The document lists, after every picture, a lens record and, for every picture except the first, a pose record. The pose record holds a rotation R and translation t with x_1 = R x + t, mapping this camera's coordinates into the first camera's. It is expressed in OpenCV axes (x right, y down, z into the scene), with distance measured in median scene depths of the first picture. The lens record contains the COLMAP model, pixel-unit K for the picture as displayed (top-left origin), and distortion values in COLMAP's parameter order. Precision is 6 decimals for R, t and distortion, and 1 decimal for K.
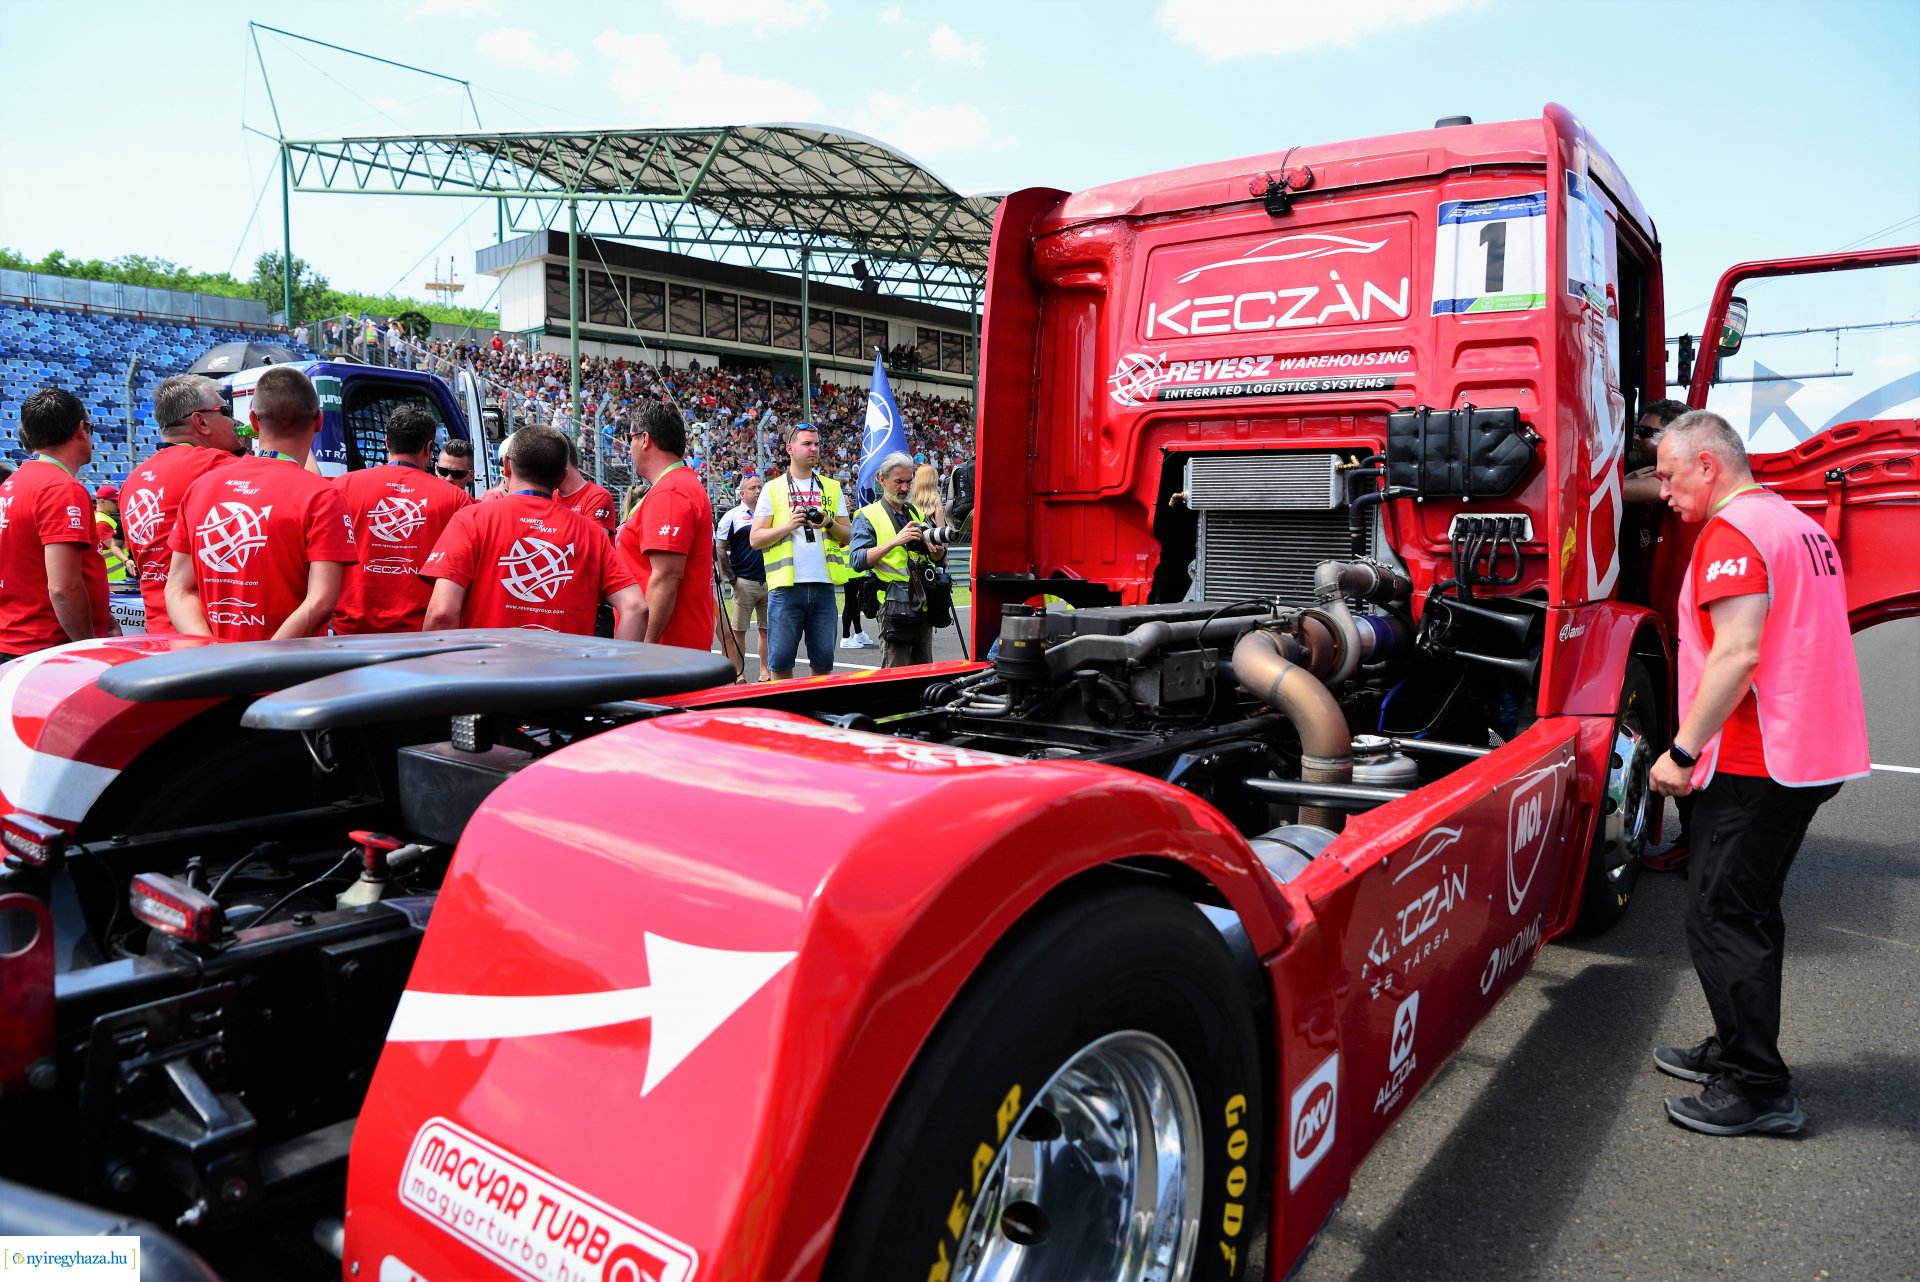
lens RADIAL K [[1362.9, 0, 955.3], [0, 1362.9, 606.9], [0, 0, 1]] dist [-0.060494, 0.078464]
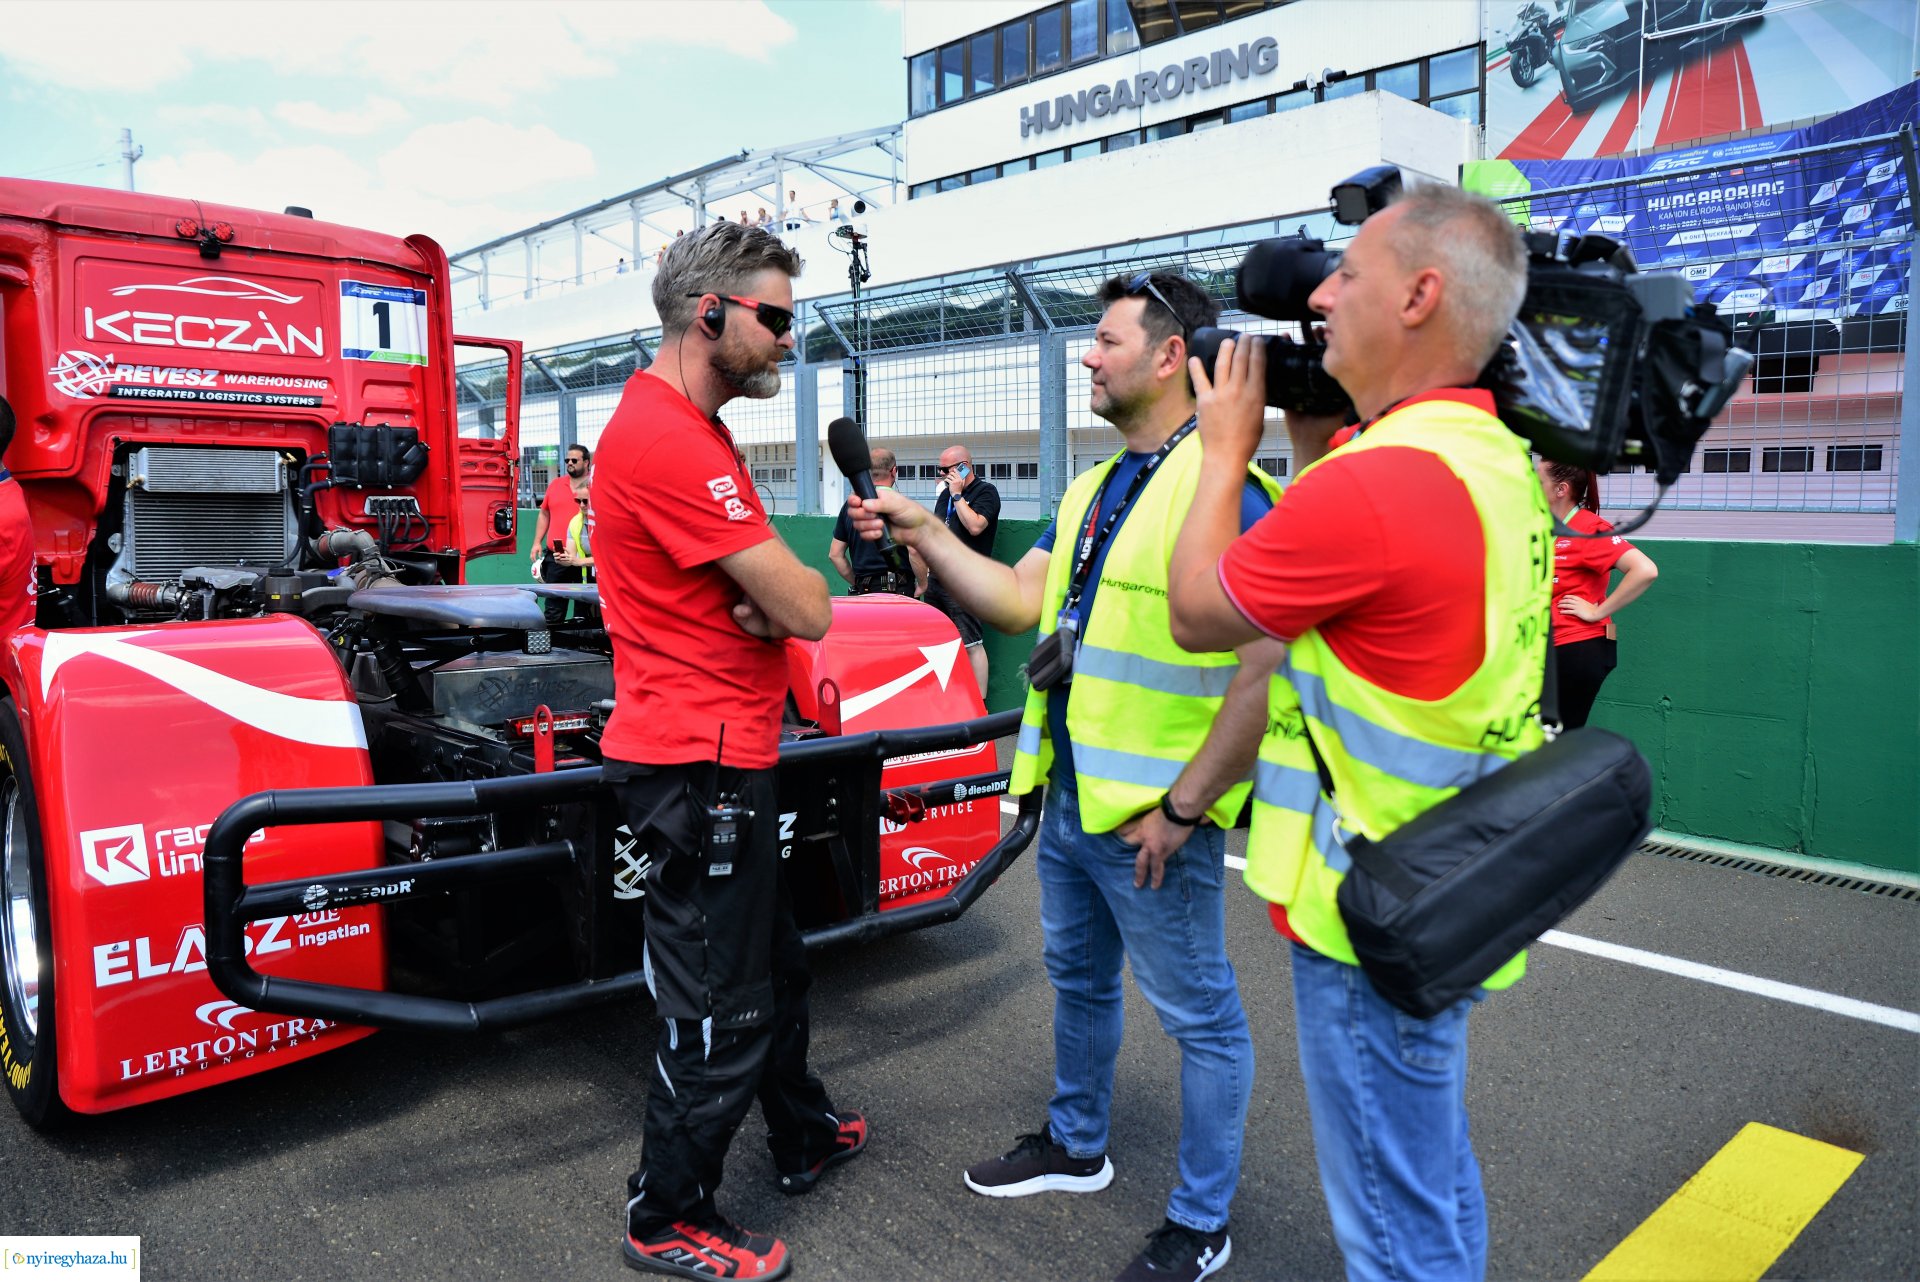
lens RADIAL K [[1362.9, 0, 955.3], [0, 1362.9, 606.9], [0, 0, 1]] dist [-0.060494, 0.078464]
pose [[0.184246, -0.078241, 0.979761, -0.887818], [0.054081, 0.996123, 0.069378, -0.015412], [-0.981391, 0.040204, 0.187763, 0.096395]]
